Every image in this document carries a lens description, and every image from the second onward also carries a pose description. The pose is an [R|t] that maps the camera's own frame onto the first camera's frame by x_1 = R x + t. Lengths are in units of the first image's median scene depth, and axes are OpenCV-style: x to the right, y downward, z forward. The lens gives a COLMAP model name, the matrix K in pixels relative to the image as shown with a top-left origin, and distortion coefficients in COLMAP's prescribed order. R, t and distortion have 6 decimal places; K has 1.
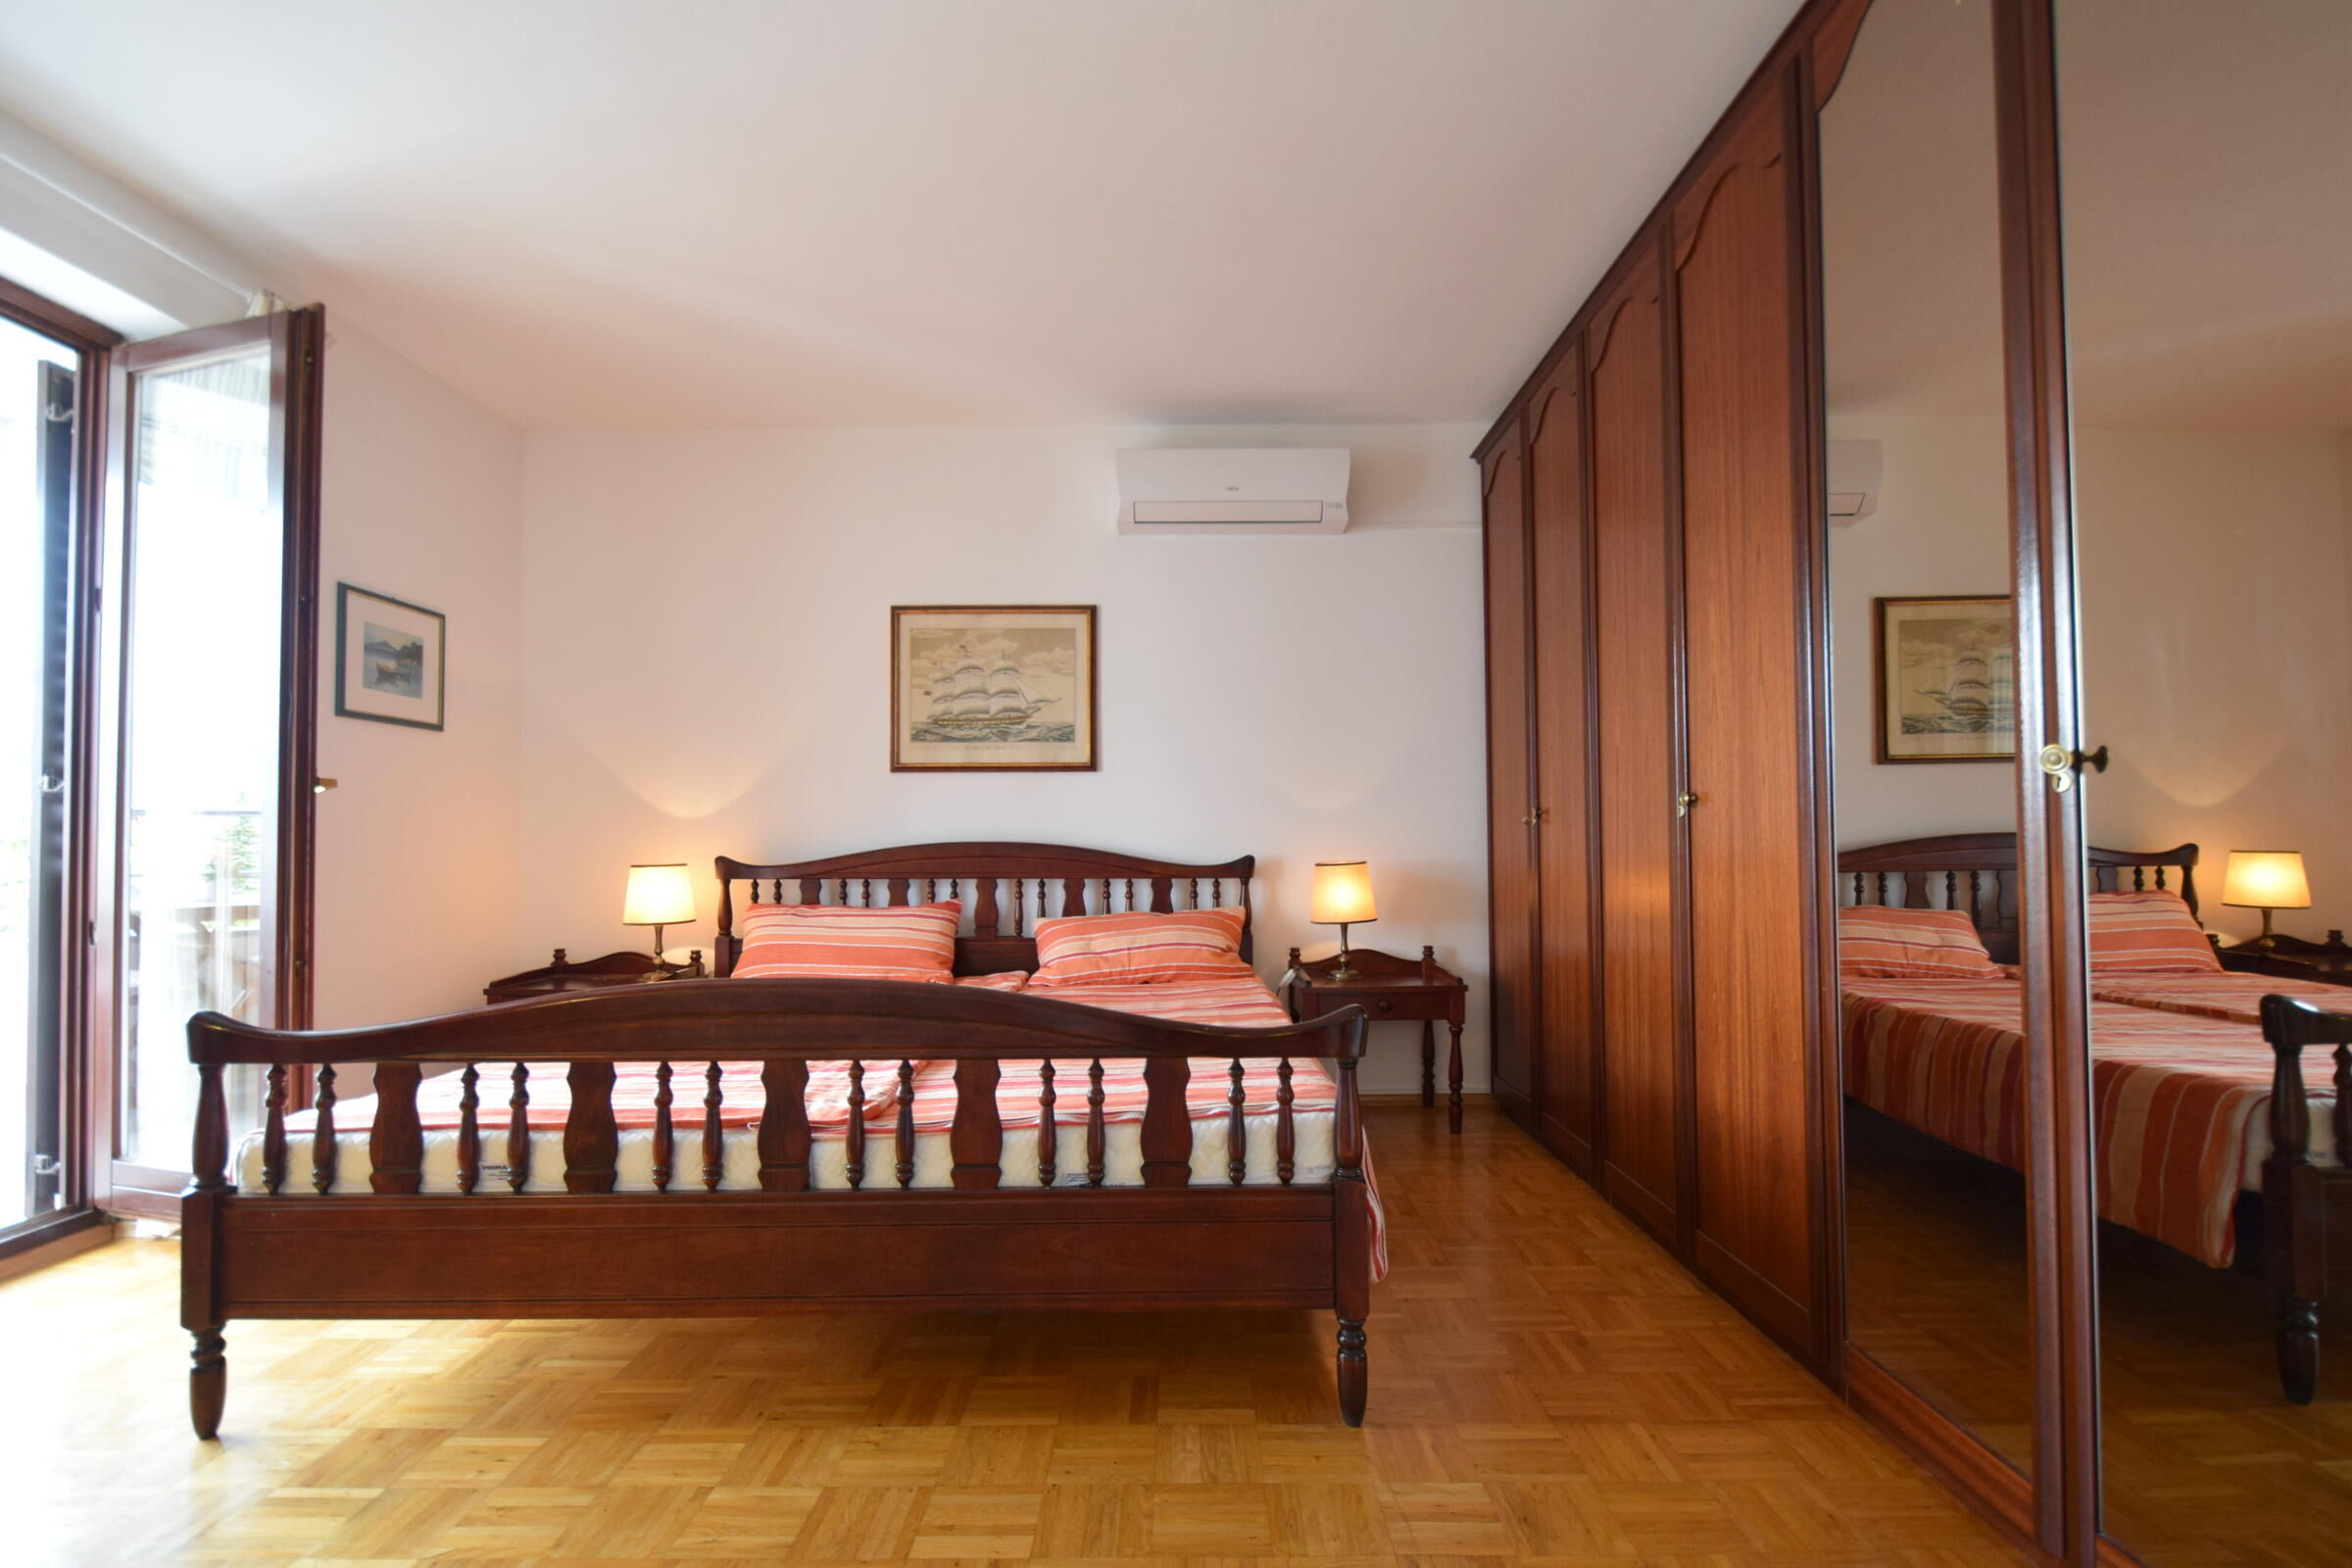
lens RADIAL K [[1091.9, 0, 1179.7], [0, 1091.9, 819.7], [0, 0, 1]] dist [0.014361, -0.011760]
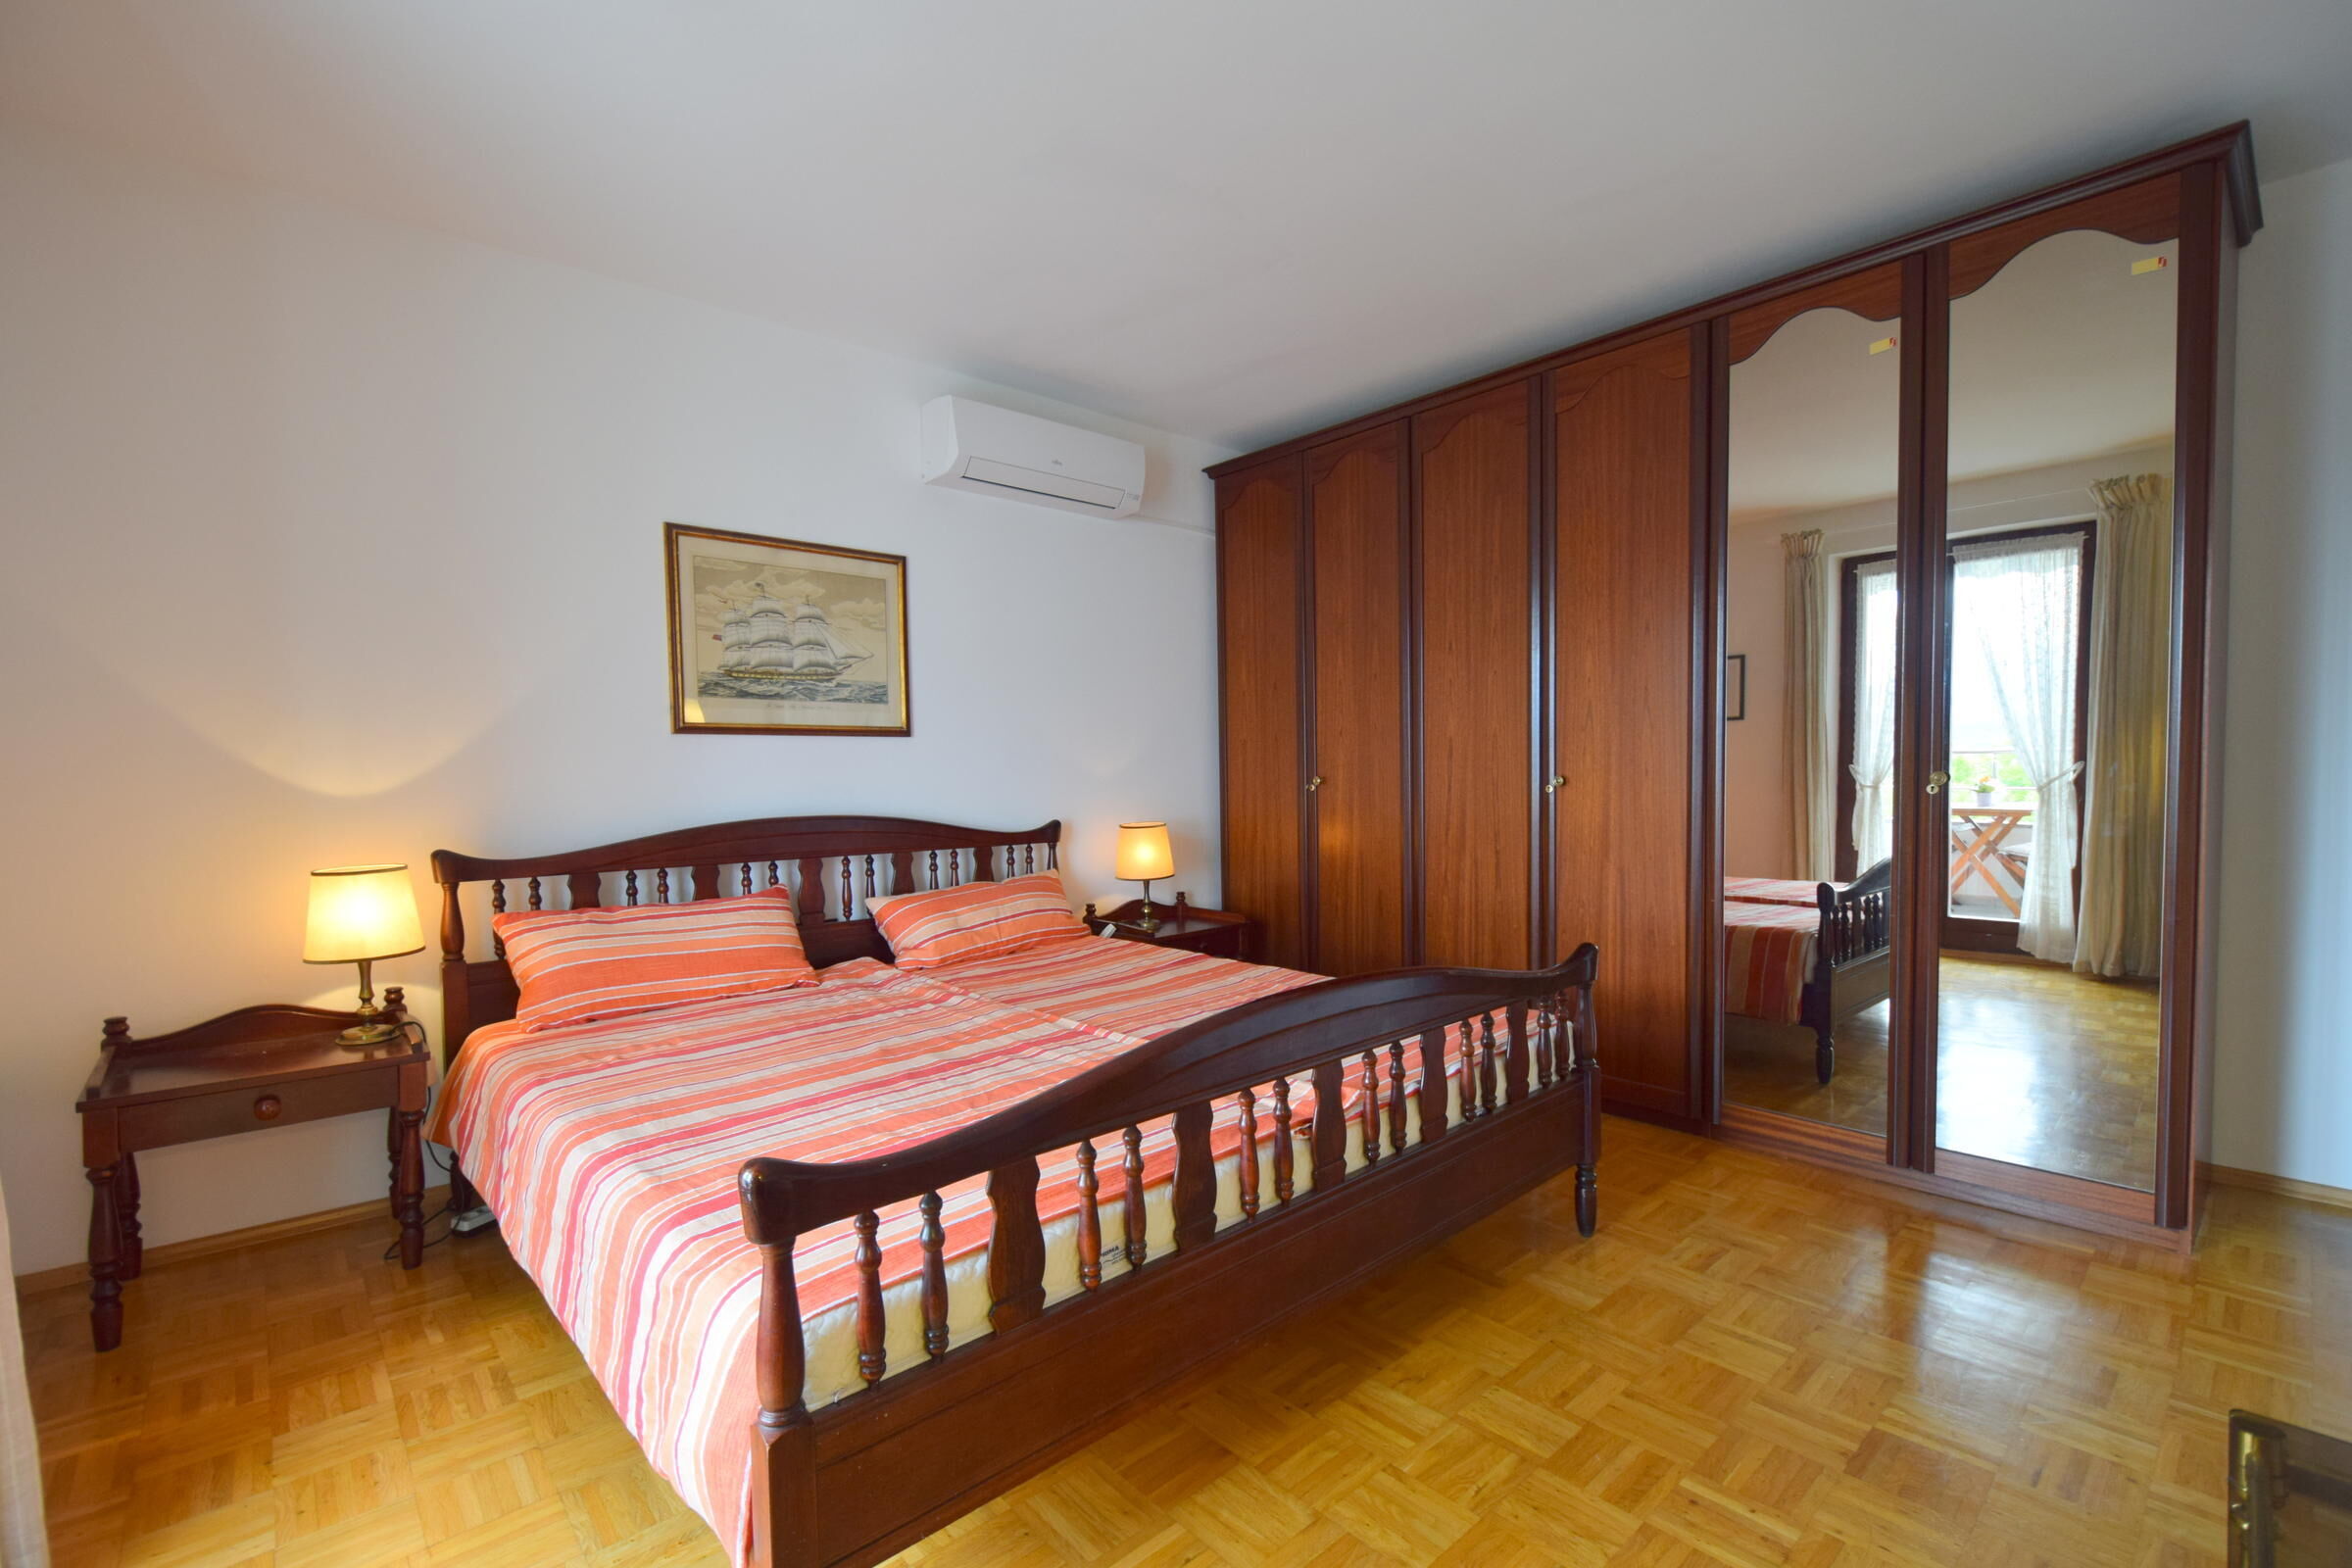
lens RADIAL K [[1053.4, 0, 1181.5], [0, 1053.4, 817.6], [0, 0, 1]] dist [0.006021, -0.004805]
pose [[0.731085, -0.037280, 0.681267, -0.532467], [-0.005757, 0.998134, 0.060797, -0.031730], [-0.682262, -0.048369, 0.729506, 0.181751]]
